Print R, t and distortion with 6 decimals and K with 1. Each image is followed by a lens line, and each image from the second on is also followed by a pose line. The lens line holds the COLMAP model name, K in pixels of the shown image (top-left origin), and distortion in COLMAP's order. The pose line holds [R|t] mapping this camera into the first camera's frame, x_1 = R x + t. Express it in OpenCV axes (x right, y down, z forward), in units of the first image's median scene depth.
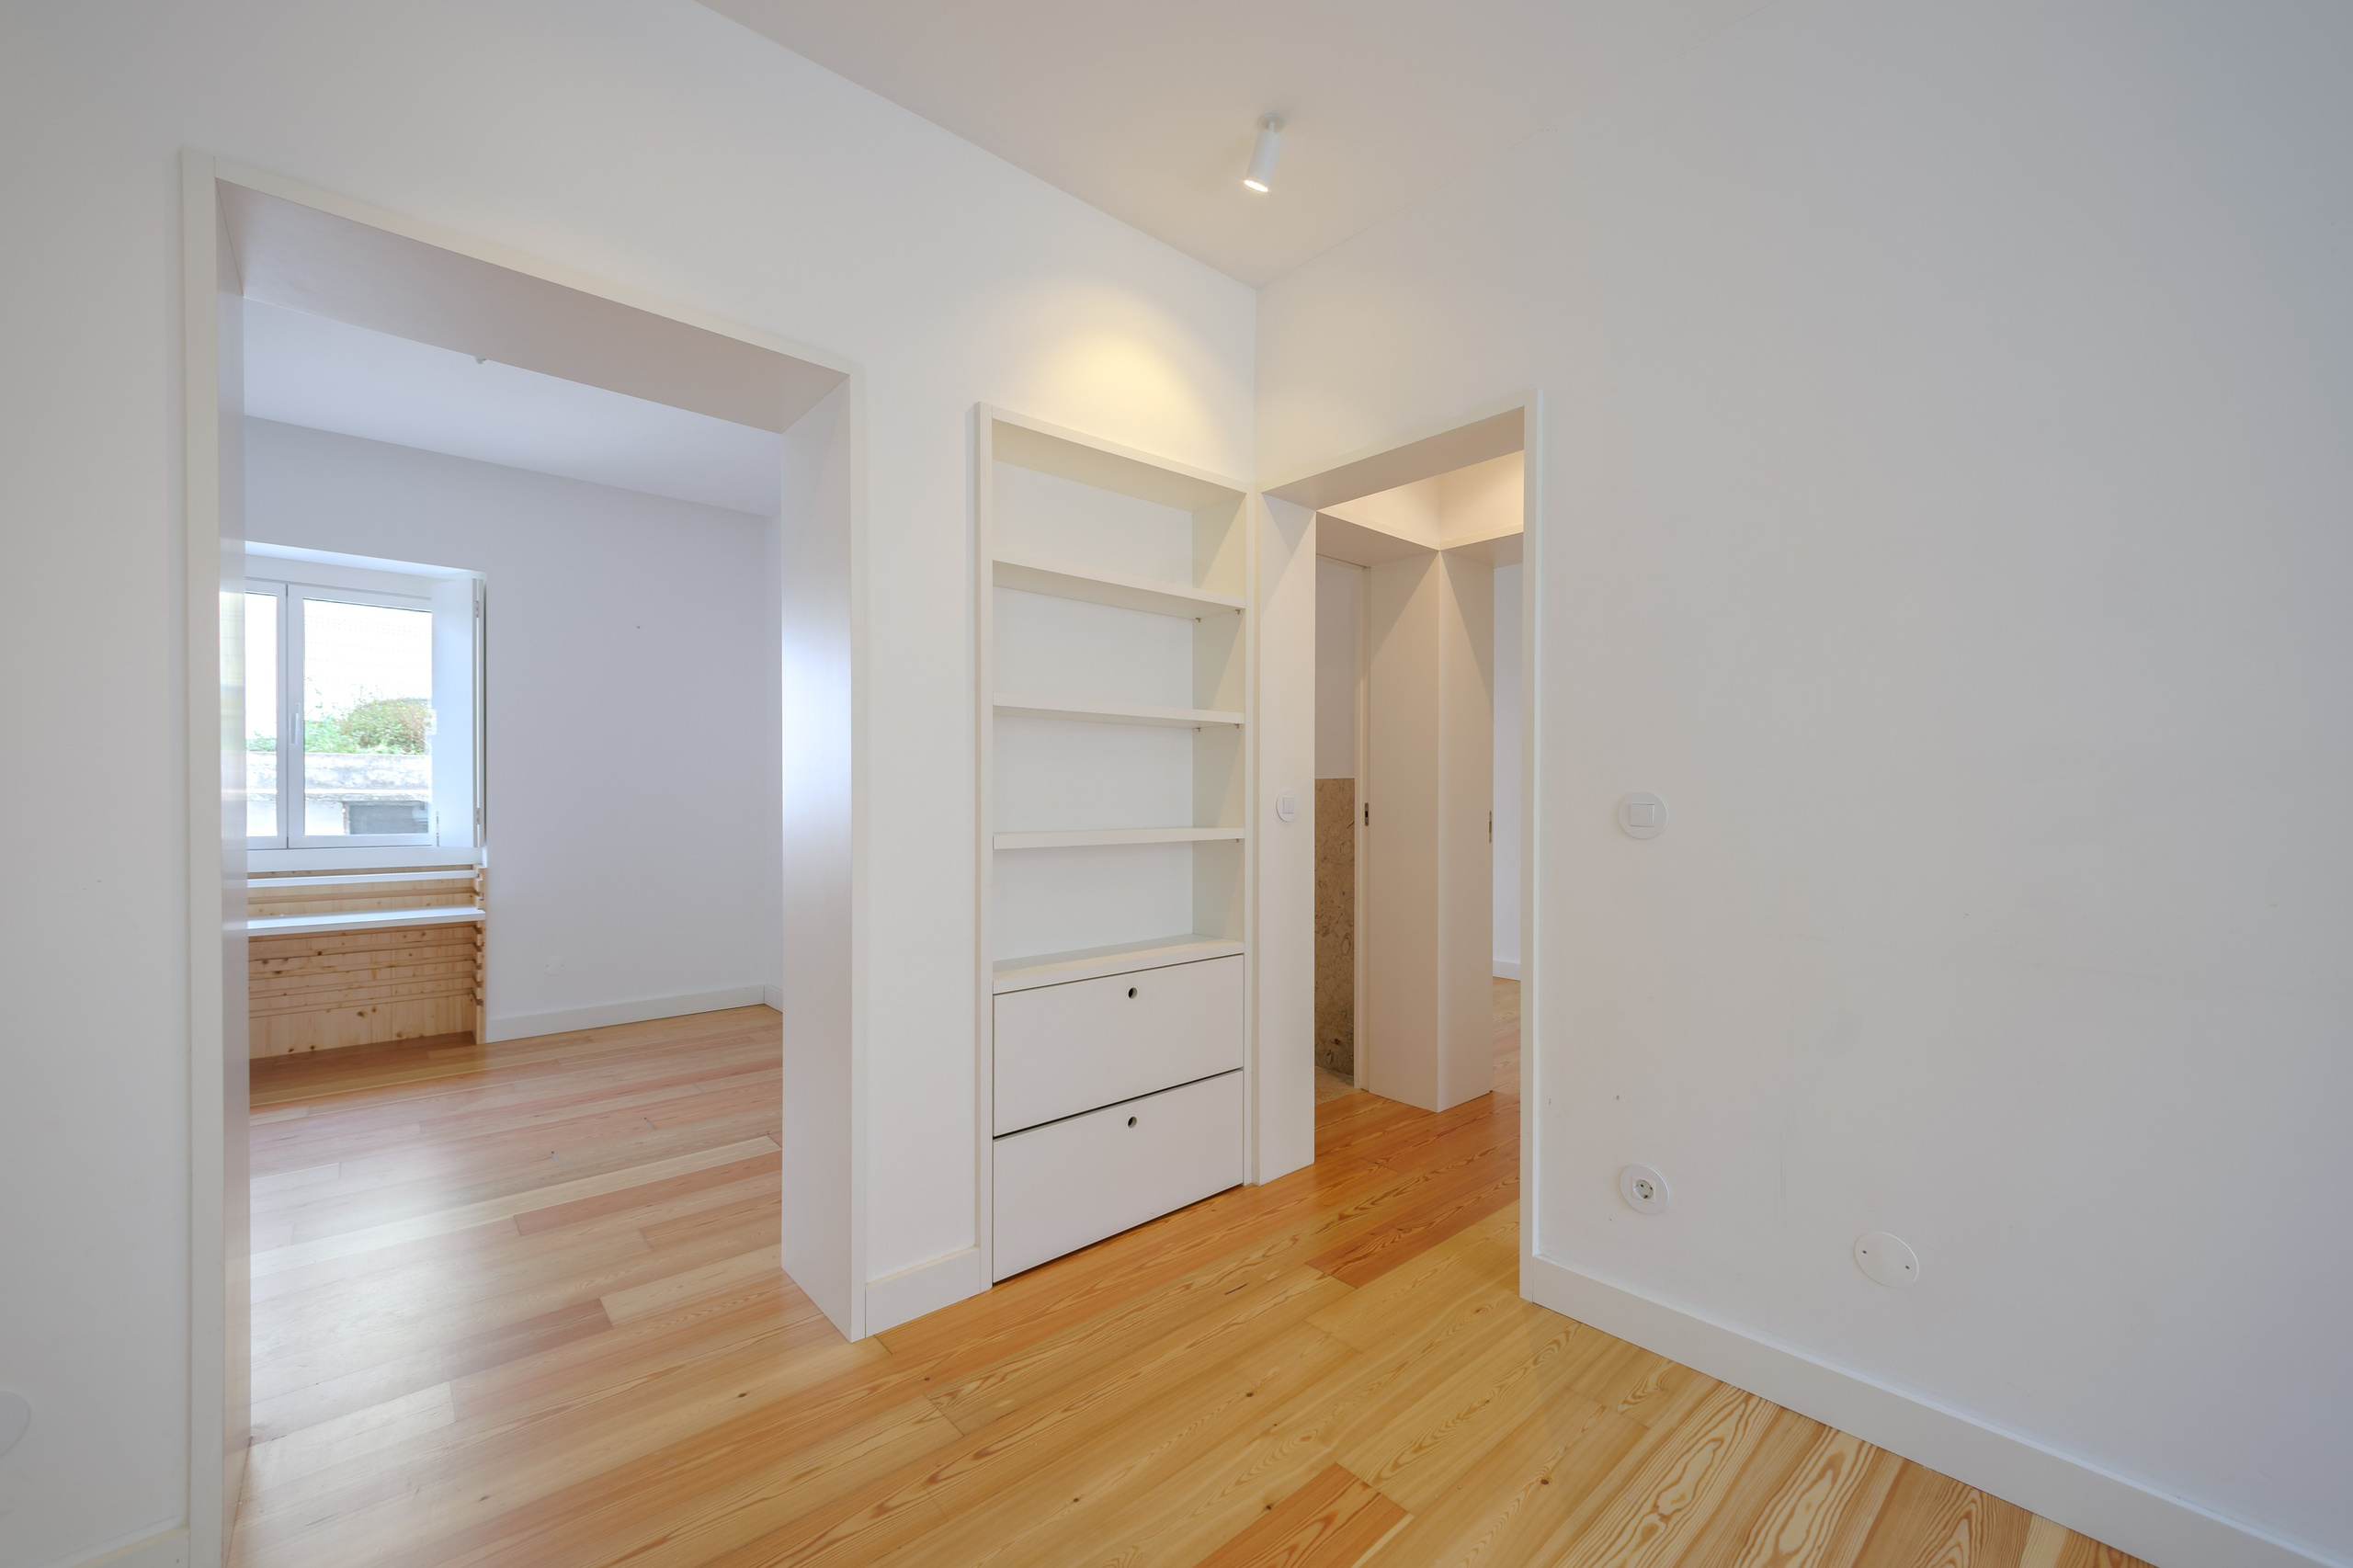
lens RADIAL K [[893.5, 0, 1185.2], [0, 893.5, 790.3], [0, 0, 1]] dist [0.000069, -0.000027]
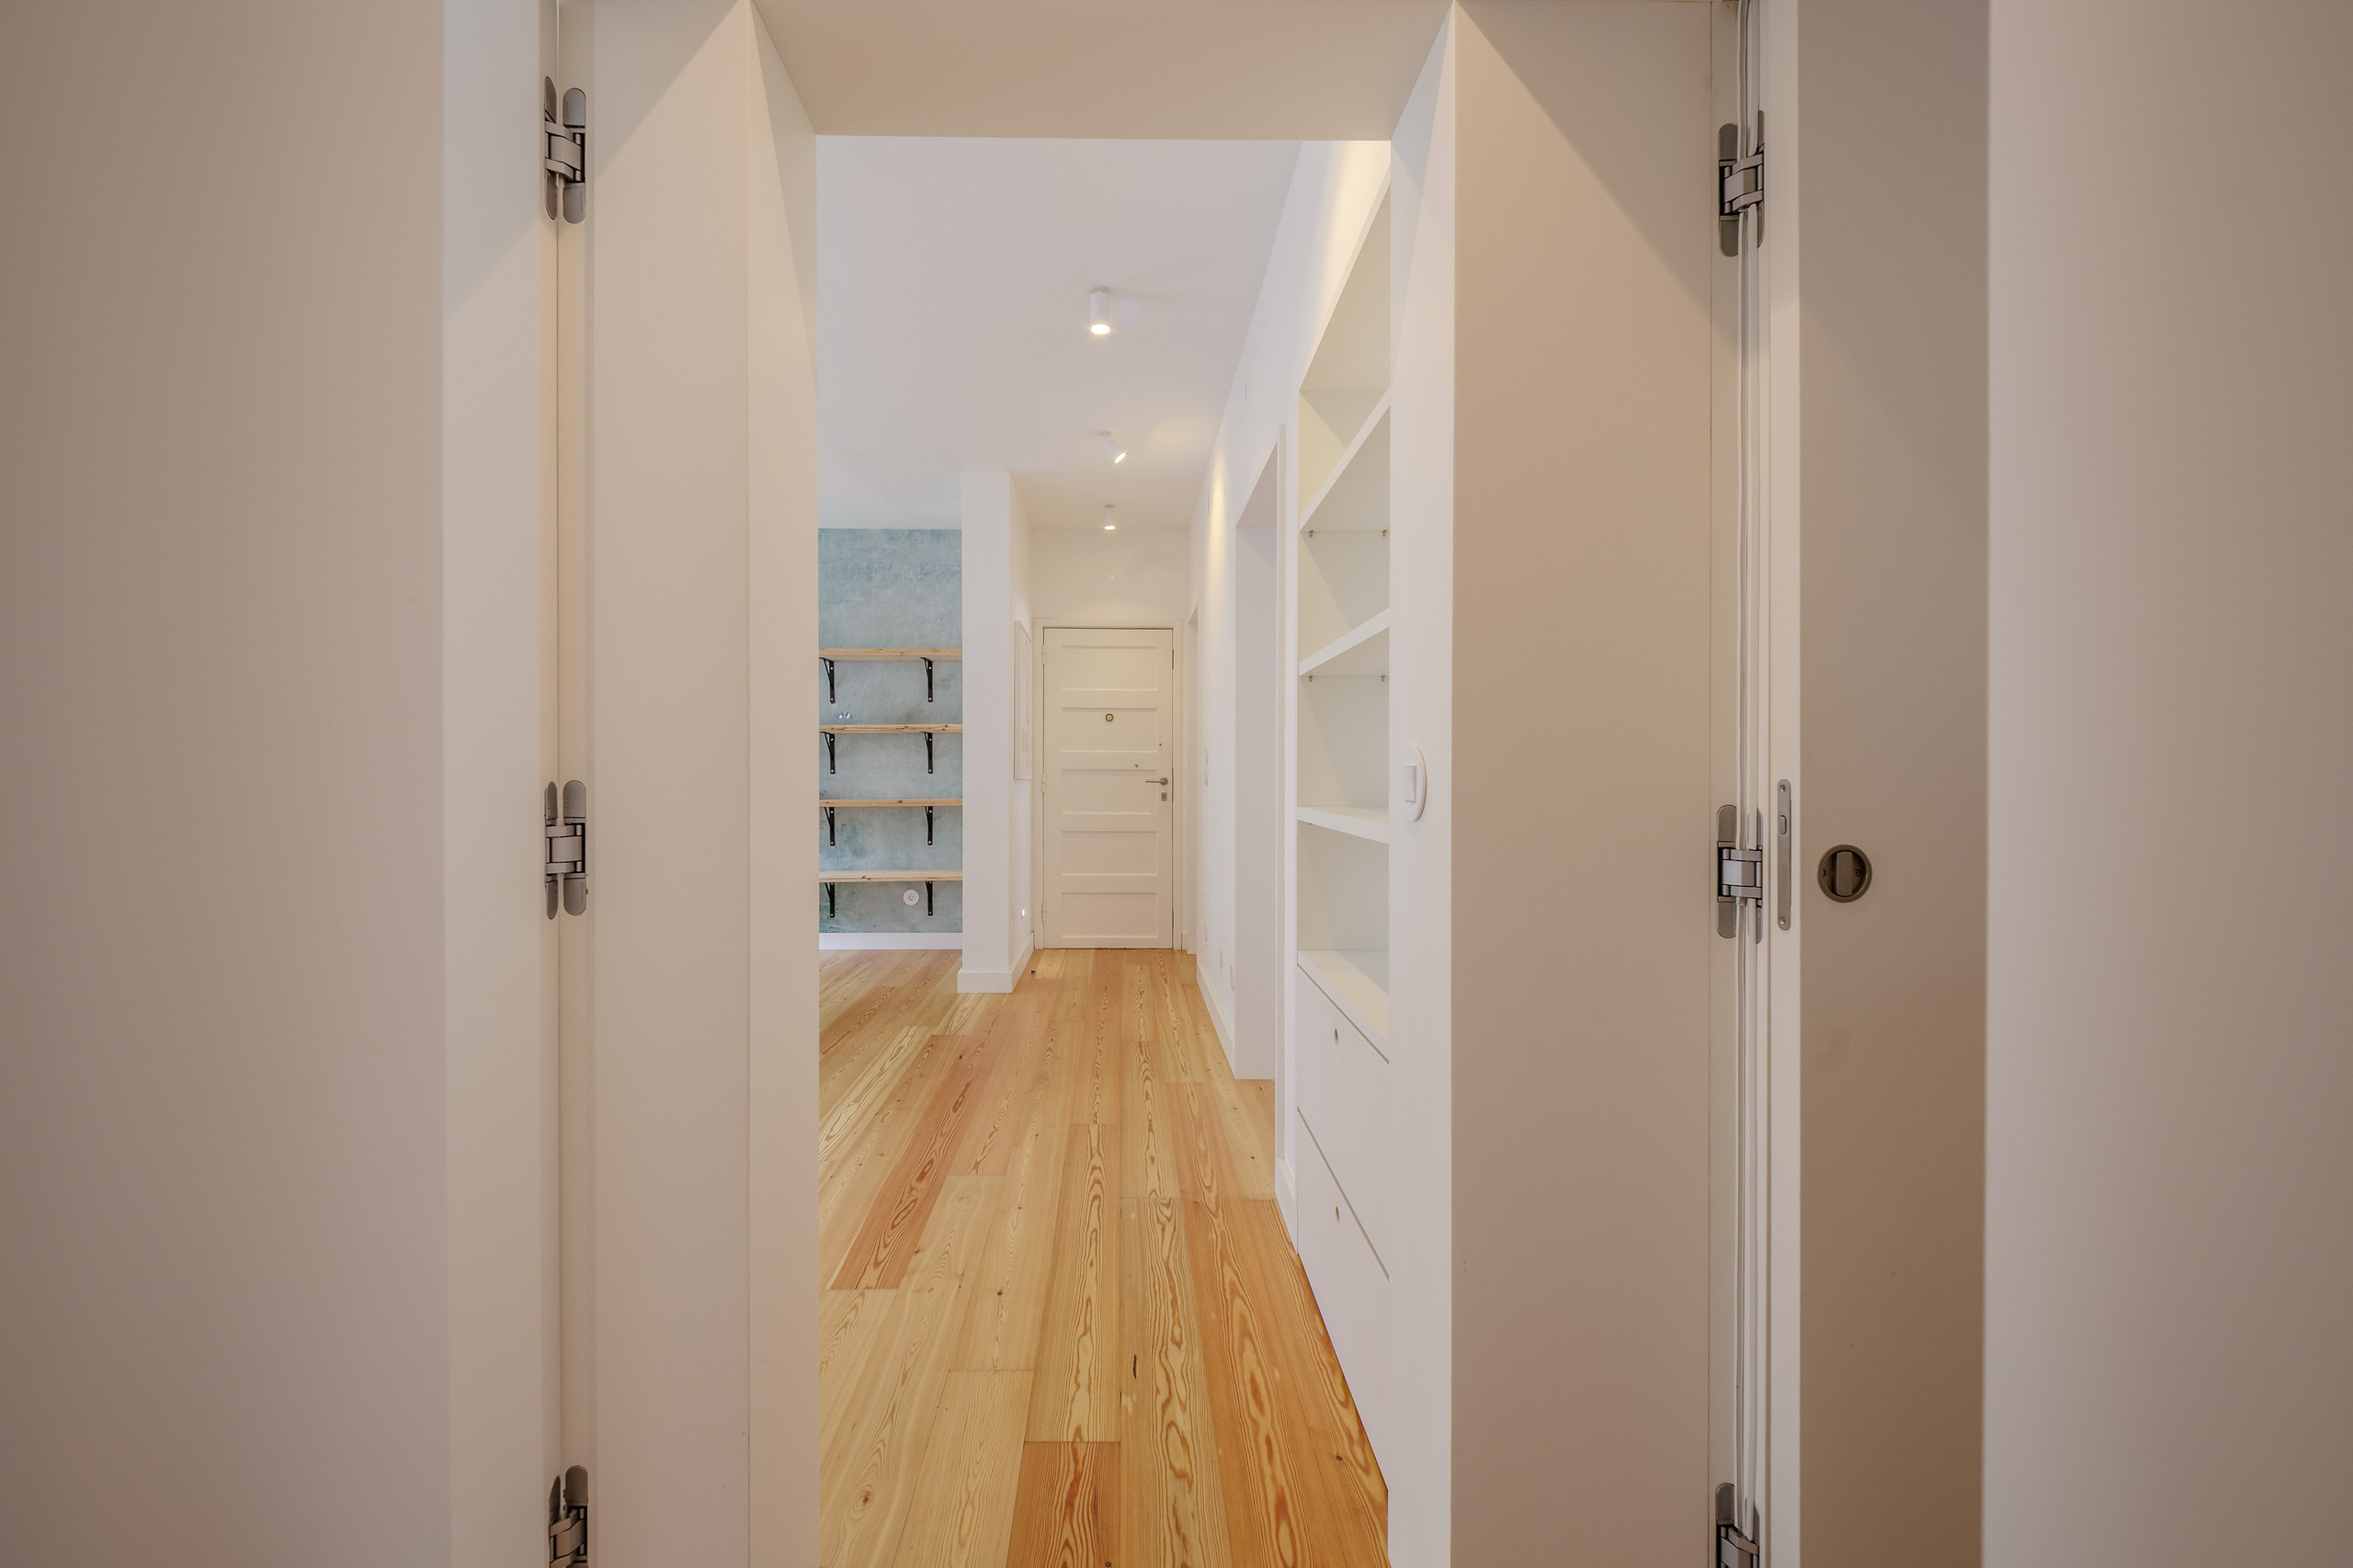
lens RADIAL K [[935.4, 0, 1119.2], [0, 935.4, 773.8], [0, 0, 1]] dist [-0.000100, -0.000013]
pose [[-0.649574, 0.002168, -0.760295, 0.590612], [0.002604, 0.999996, 0.000626, 0.015119], [0.760294, -0.001573, -0.649577, 1.278724]]
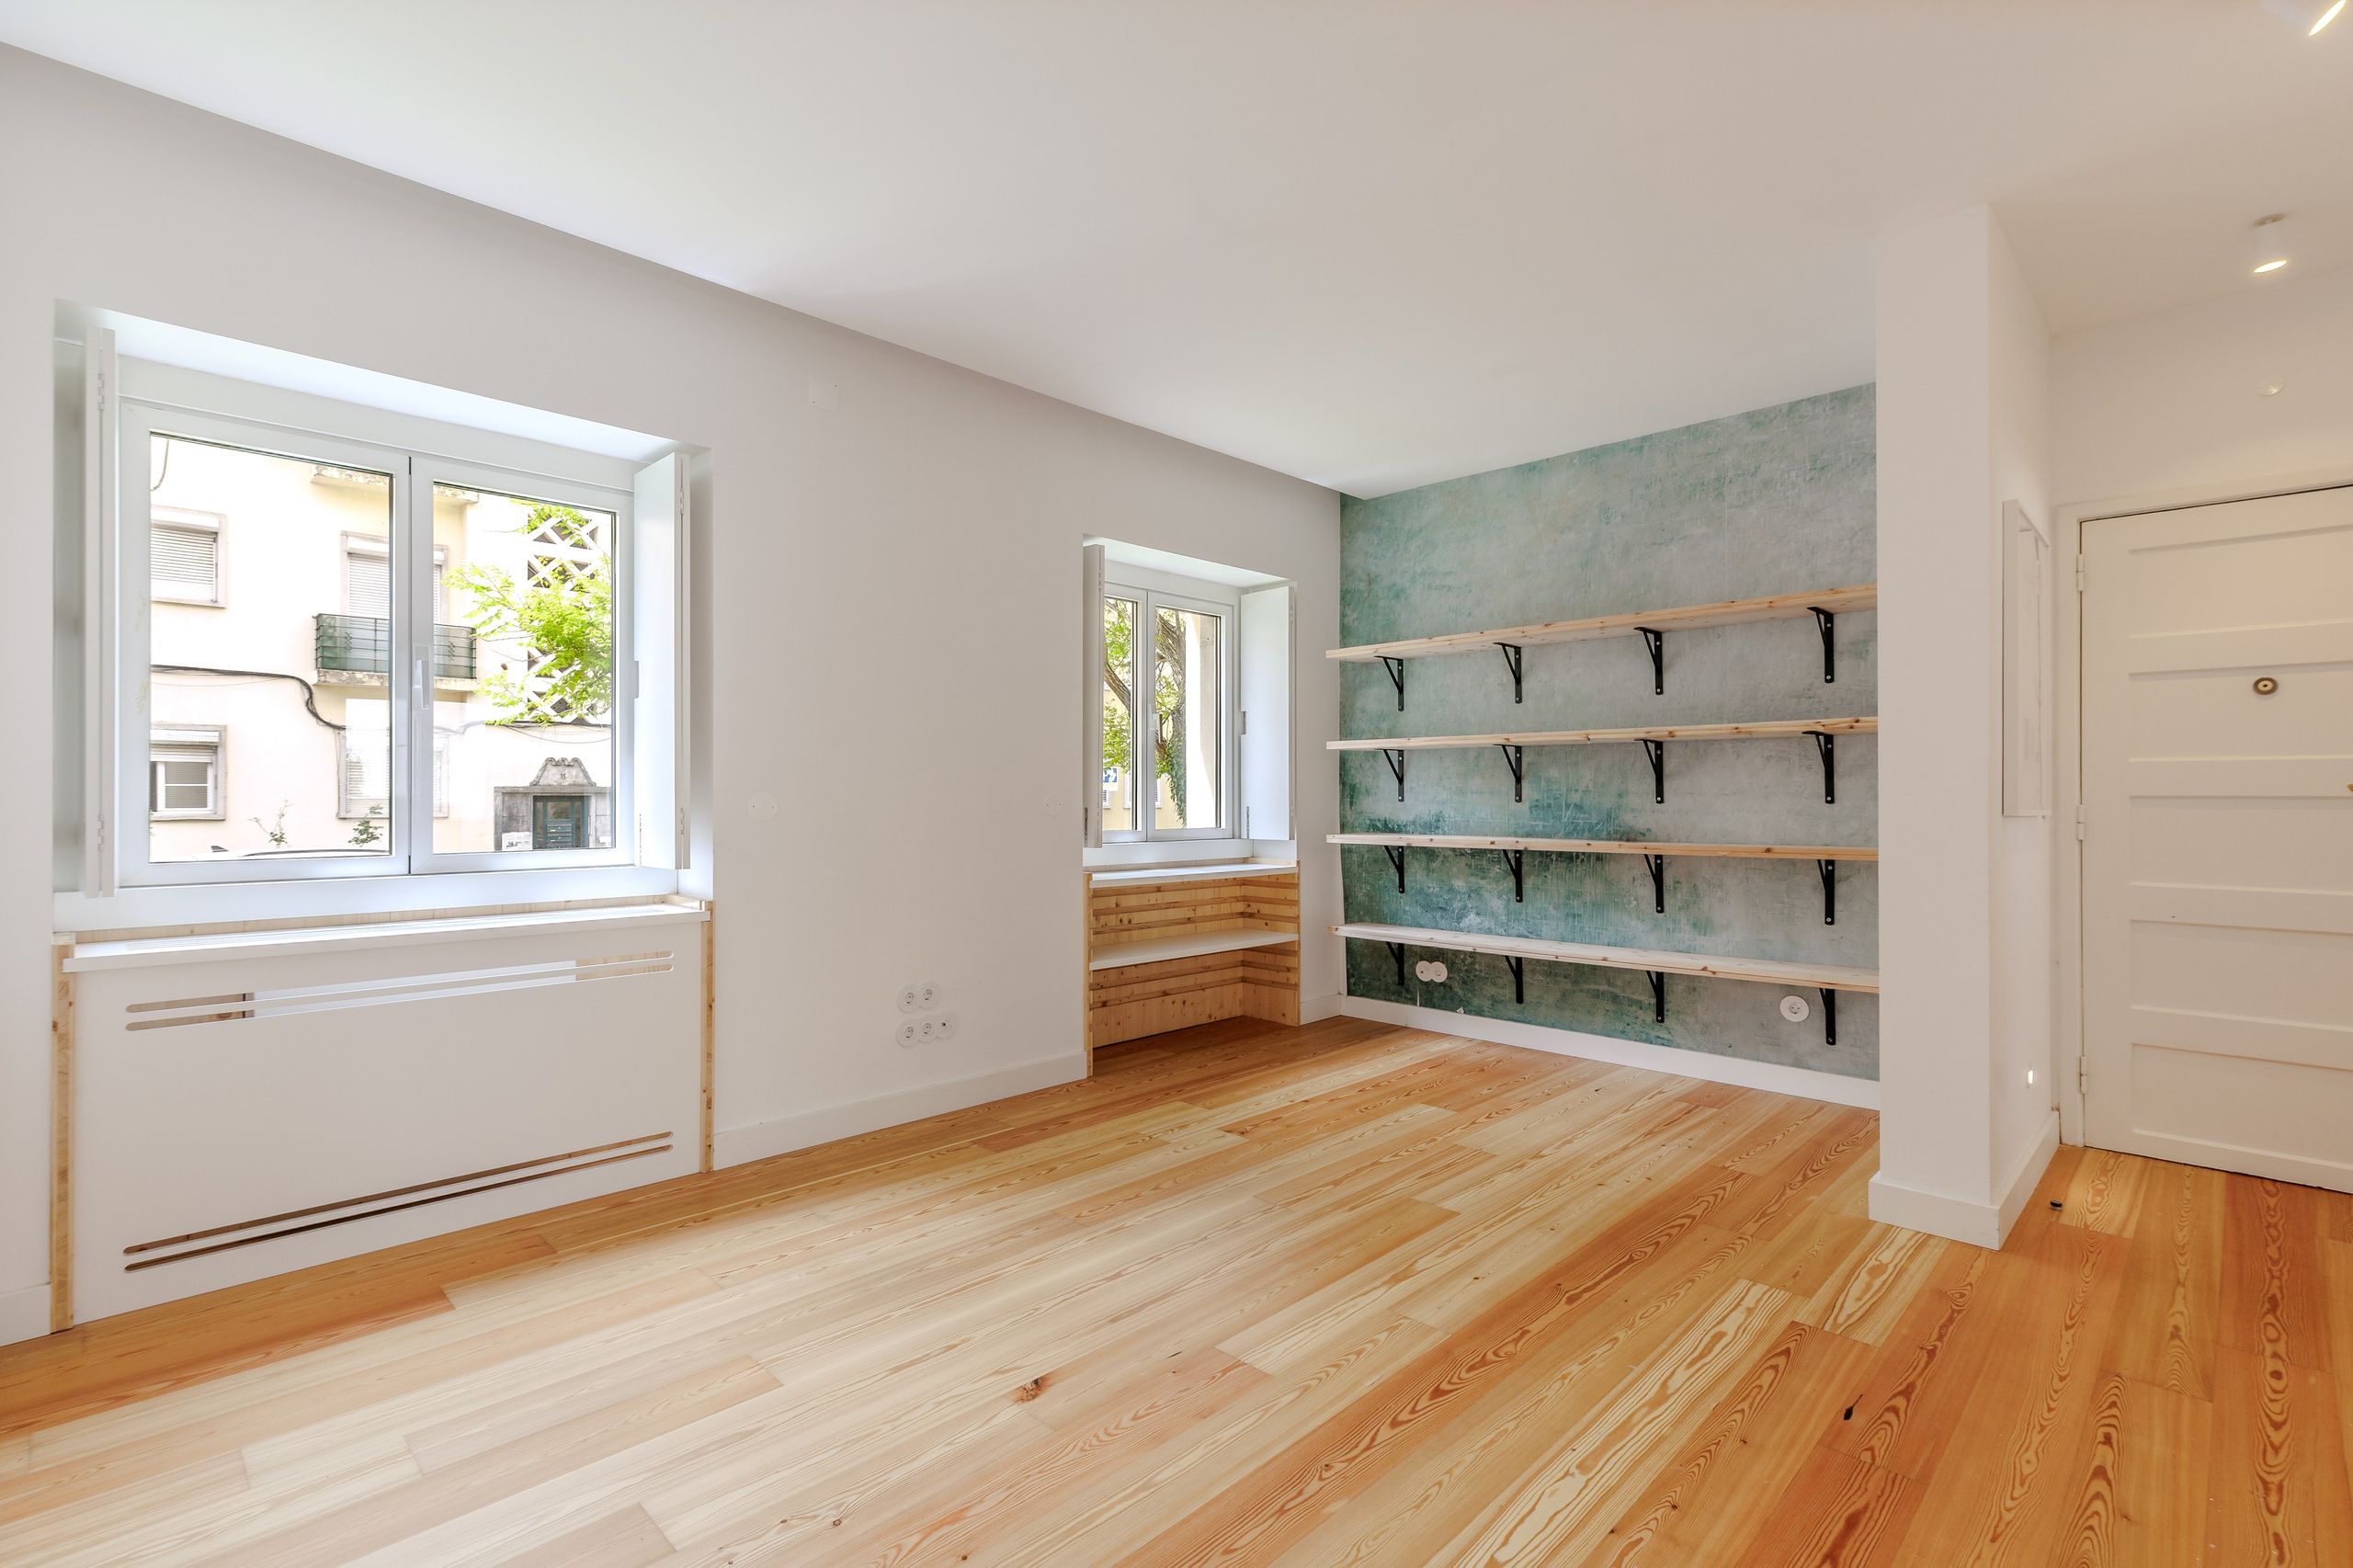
lens RADIAL K [[1041.8, 0, 1187.6], [0, 1041.8, 792.2], [0, 0, 1]] dist [0.001451, -0.000036]
pose [[-0.997408, -0.000323, -0.071956, 0.176904], [0.000341, 0.999957, -0.009217, 0.011604], [0.071956, -0.009218, -0.997365, 0.868488]]
